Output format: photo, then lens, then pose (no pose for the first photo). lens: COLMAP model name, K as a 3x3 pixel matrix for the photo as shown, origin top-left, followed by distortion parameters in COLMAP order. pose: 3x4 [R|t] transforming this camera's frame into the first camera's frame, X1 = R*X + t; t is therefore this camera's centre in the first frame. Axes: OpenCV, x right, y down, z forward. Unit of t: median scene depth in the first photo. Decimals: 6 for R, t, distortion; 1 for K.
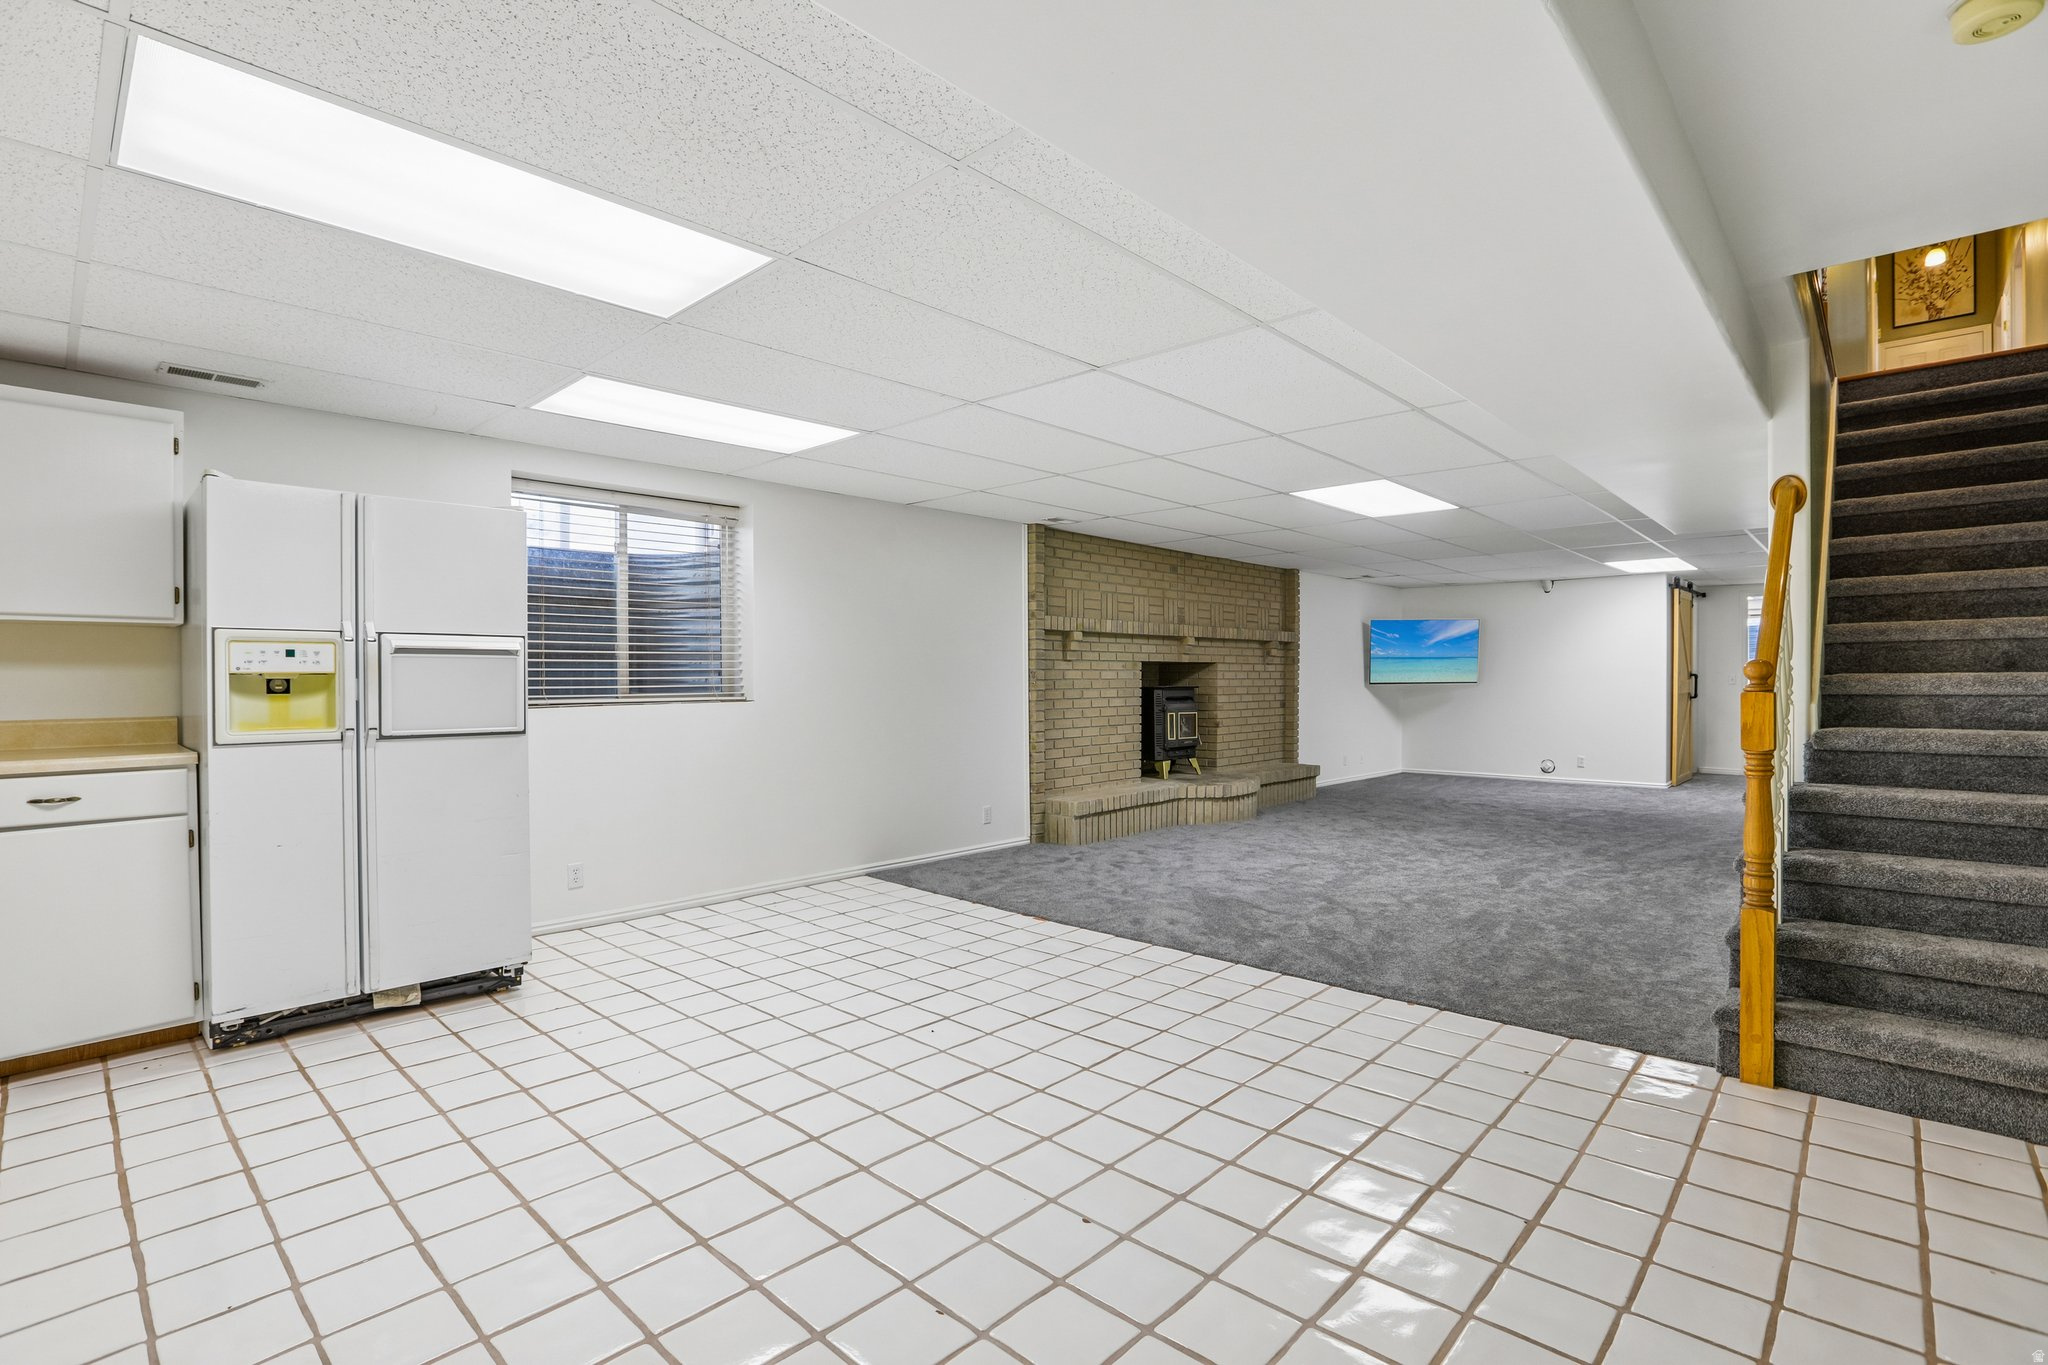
lens RADIAL K [[947.6, 0, 1024.0], [0, 947.6, 699.1], [0, 0, 1]] dist [-0.027187, 0.000298]
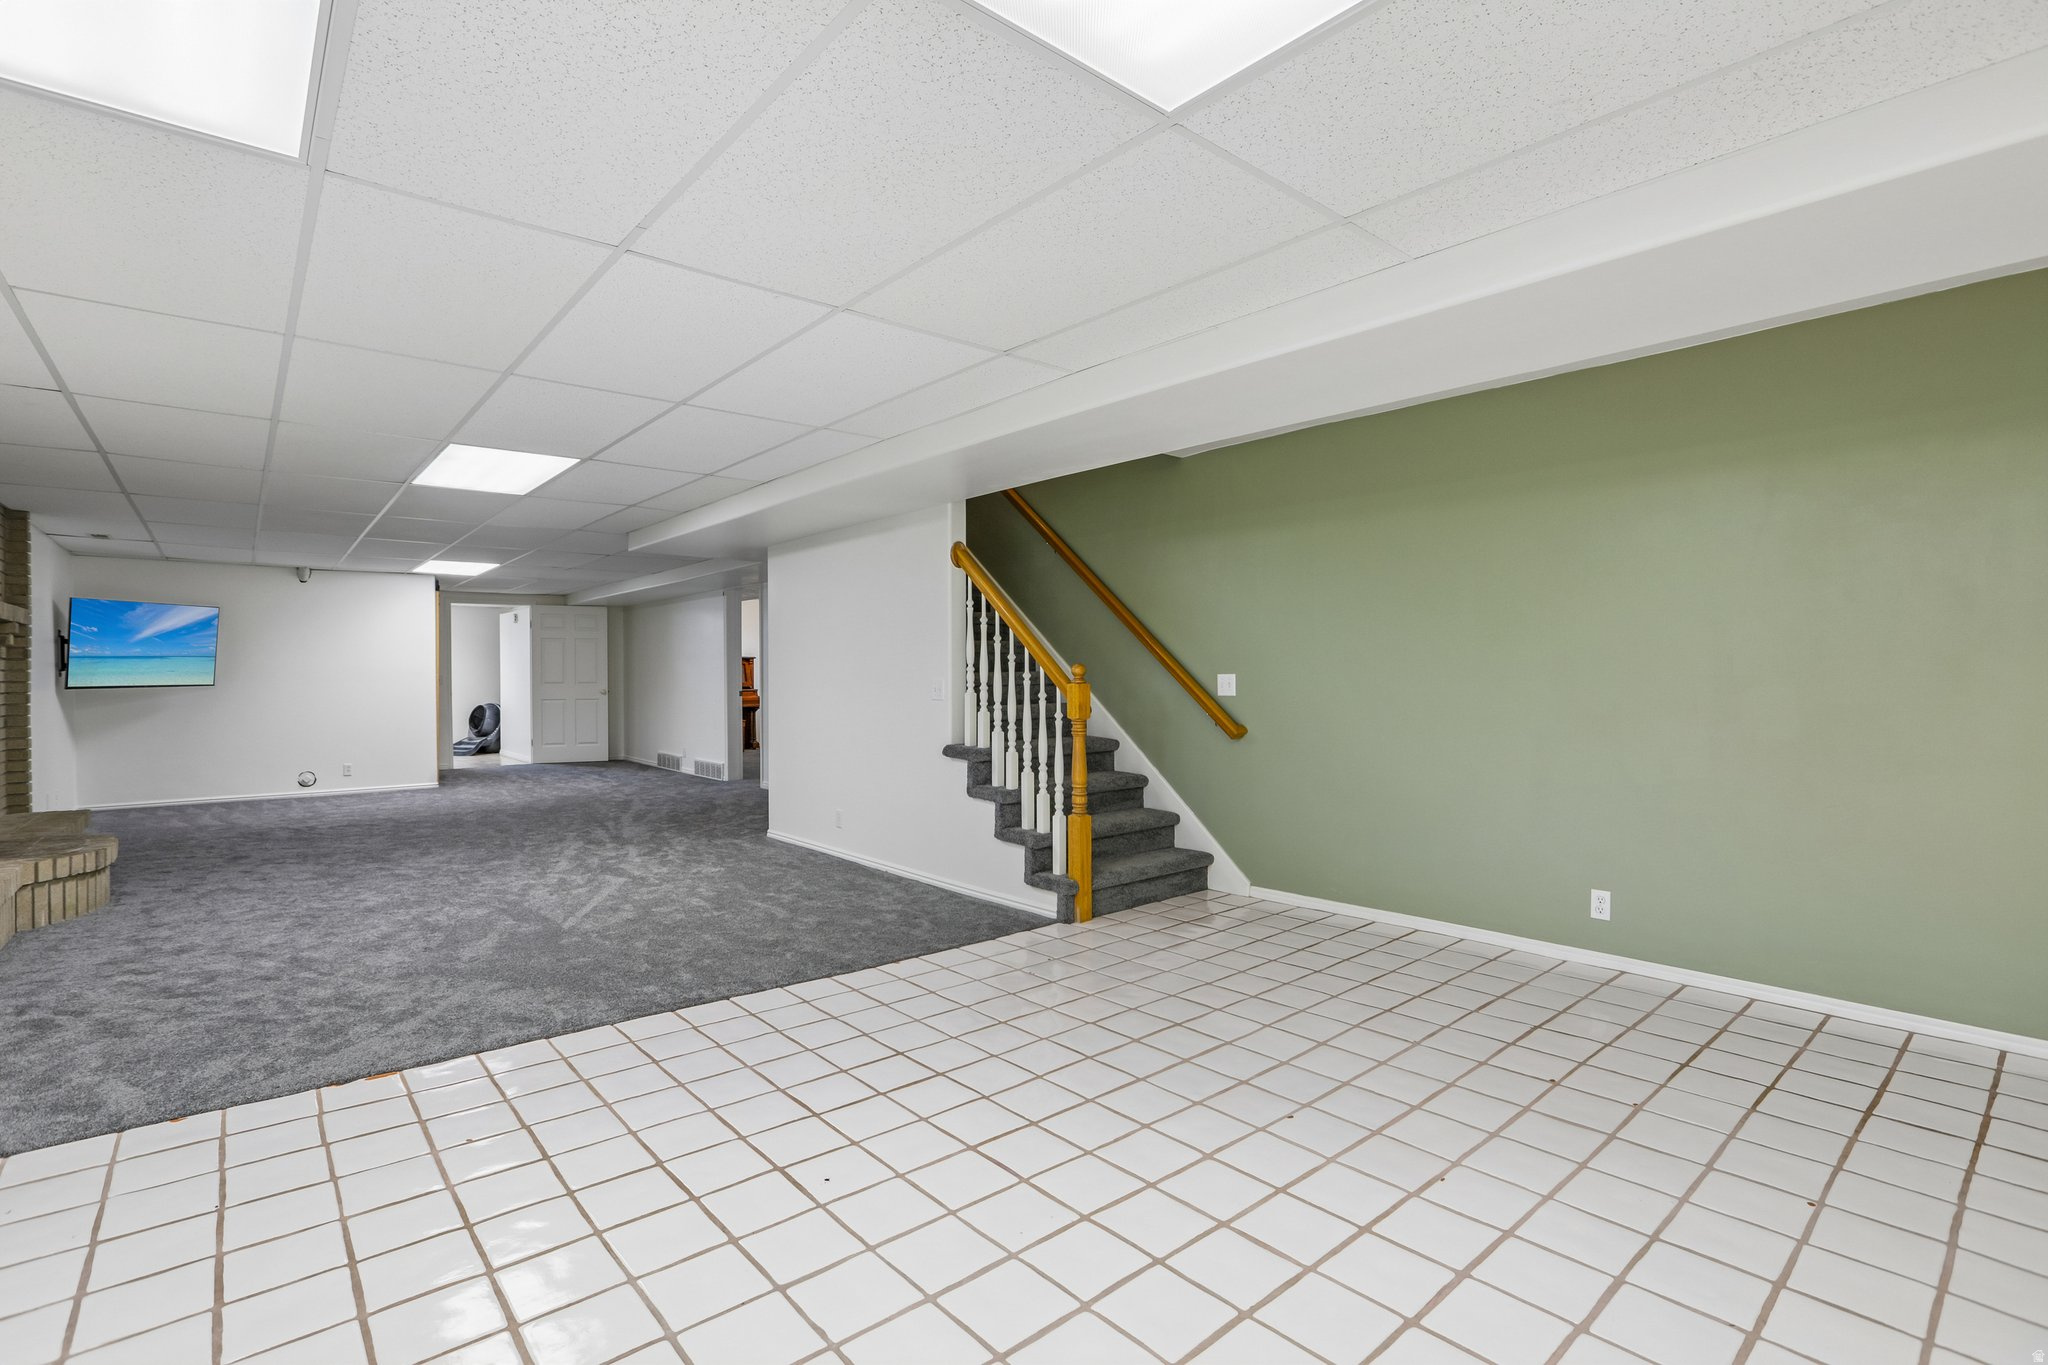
lens RADIAL K [[971.8, 0, 992.7], [0, 971.8, 680.7], [0, 0, 1]] dist [-0.027201, 0.000238]
pose [[0.138862, -0.005390, 0.990297, -0.326906], [0.027937, 0.999609, 0.001523, -0.005658], [-0.989918, 0.027455, 0.138958, 0.321412]]
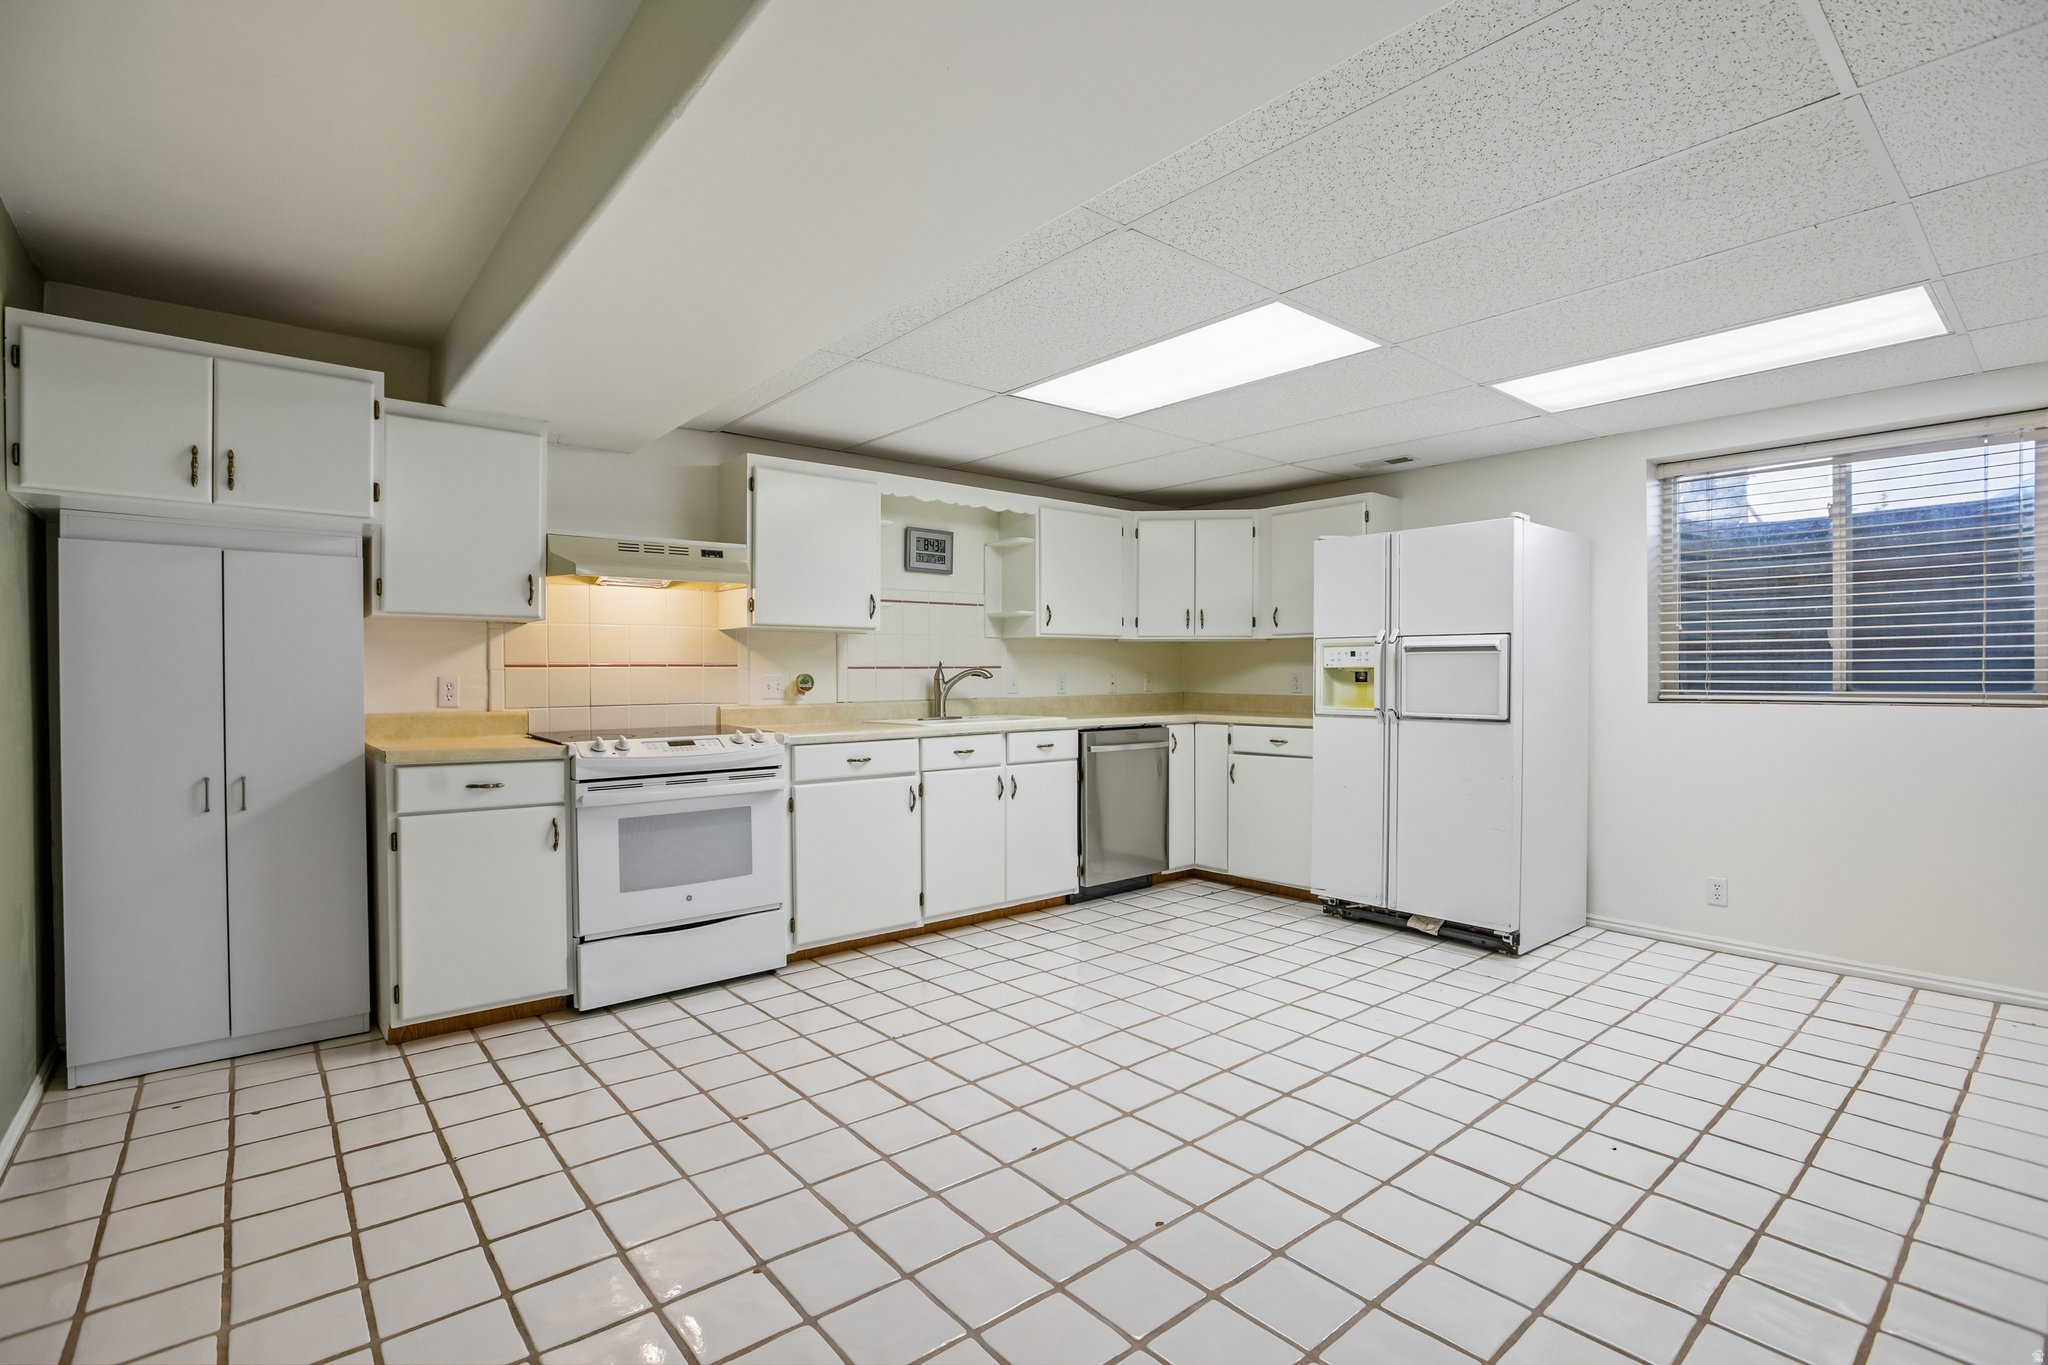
lens RADIAL K [[960.2, 0, 1017.5], [0, 960.2, 685.1], [0, 0, 1]] dist [-0.059692, 0.029442]
pose [[-0.120055, 0.014951, -0.992655, 0.284516], [-0.021223, 0.999619, 0.017623, -0.006104], [0.992540, 0.023183, -0.119692, 0.257614]]
